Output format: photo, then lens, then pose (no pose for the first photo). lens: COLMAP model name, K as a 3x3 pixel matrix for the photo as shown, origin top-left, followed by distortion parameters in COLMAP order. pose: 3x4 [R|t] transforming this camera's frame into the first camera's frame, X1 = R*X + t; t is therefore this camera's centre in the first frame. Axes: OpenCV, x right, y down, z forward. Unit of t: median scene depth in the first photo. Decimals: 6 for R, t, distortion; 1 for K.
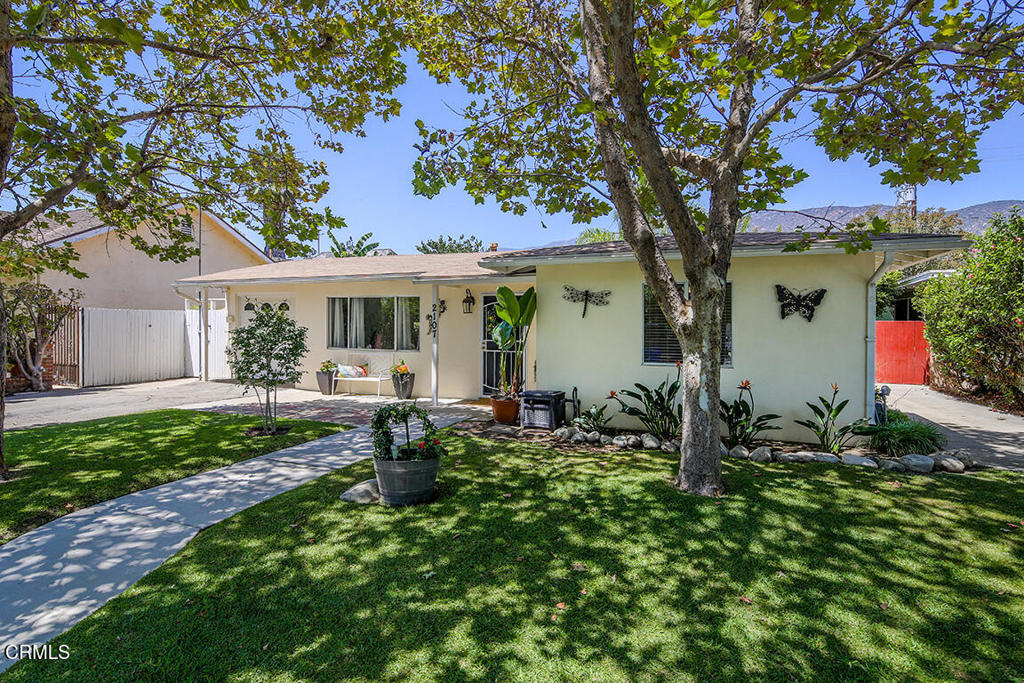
lens RADIAL K [[503.4, 0, 501.4], [0, 503.4, 334.5], [0, 0, 1]] dist [0.005516, -0.005730]
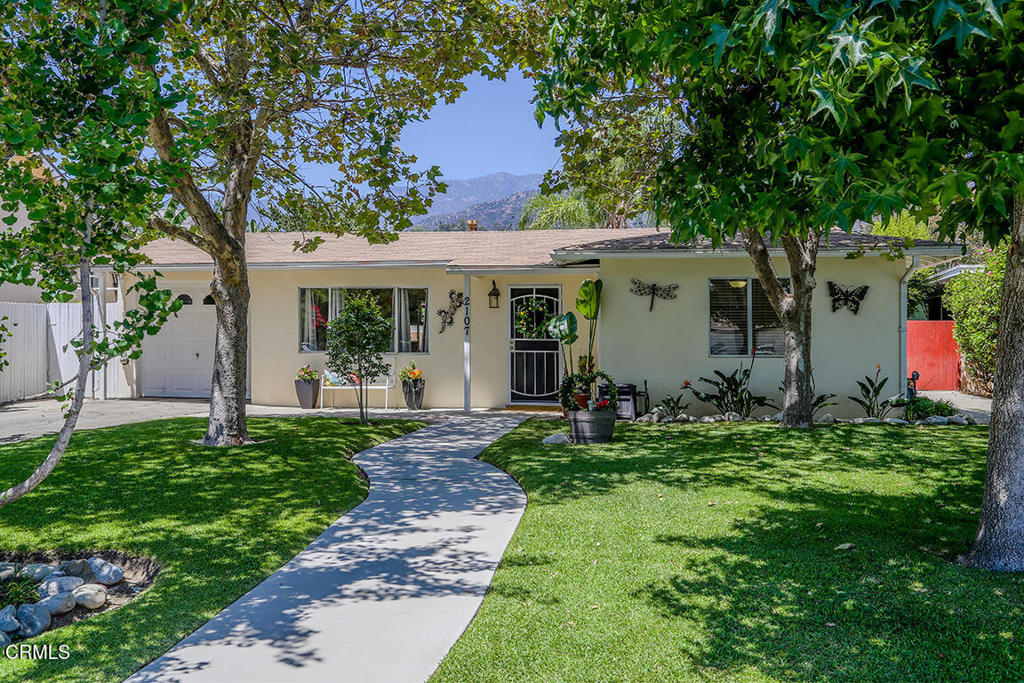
lens RADIAL K [[889.3, 0, 514.8], [0, 889.3, 342.7], [0, 0, 1]] dist [0.007226, 0.017662]
pose [[0.975356, -0.002698, 0.220622, -0.374001], [0.005895, 0.999887, -0.013836, 0.039562], [-0.220559, 0.014796, 0.975261, -0.506726]]
